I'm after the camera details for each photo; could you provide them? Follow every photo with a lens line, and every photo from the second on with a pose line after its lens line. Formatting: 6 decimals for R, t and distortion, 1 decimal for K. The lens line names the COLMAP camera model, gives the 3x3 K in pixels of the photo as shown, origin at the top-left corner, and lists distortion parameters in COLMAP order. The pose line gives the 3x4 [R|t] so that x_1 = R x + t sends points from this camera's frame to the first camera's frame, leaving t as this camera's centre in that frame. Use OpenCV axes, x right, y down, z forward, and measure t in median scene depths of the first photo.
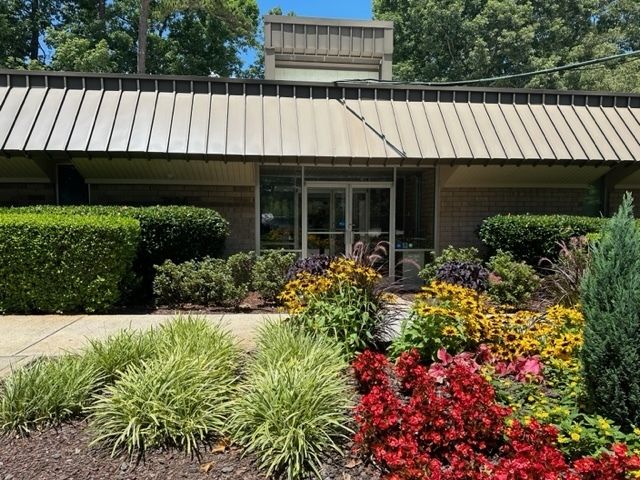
lens RADIAL K [[446.6, 0, 320.0], [0, 446.6, 240.0], [0, 0, 1]] dist [0.112306, -0.164188]
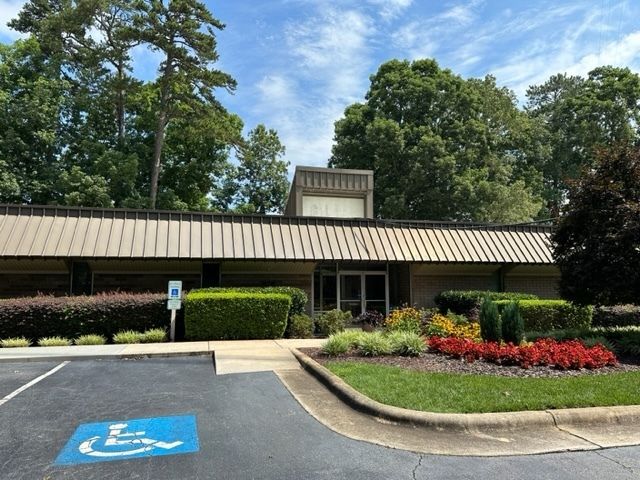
lens RADIAL K [[446.6, 0, 320.0], [0, 446.6, 240.0], [0, 0, 1]] dist [0.112306, -0.164188]
pose [[0.990604, 0.009116, 0.136455, -0.351156], [0.012311, 0.987781, -0.155360, 0.018177], [-0.136204, 0.155580, 0.978388, -0.728871]]
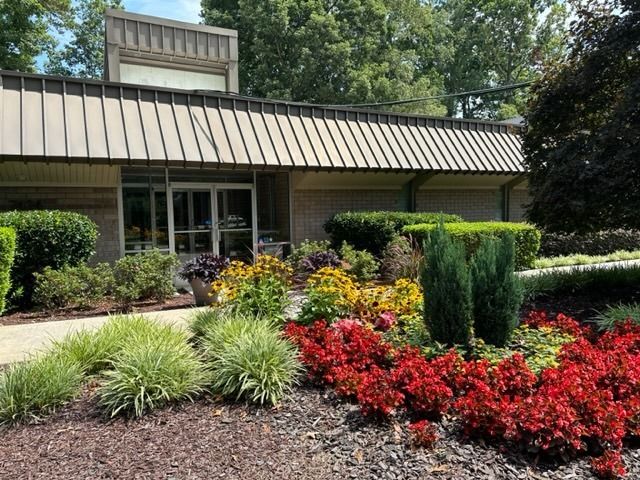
lens RADIAL K [[446.6, 0, 320.0], [0, 446.6, 240.0], [0, 0, 1]] dist [0.112306, -0.164188]
pose [[0.930582, -0.043735, 0.363463, -0.097808], [0.036314, 0.998969, 0.027228, -0.014571], [-0.364279, -0.012139, 0.931211, -0.107468]]
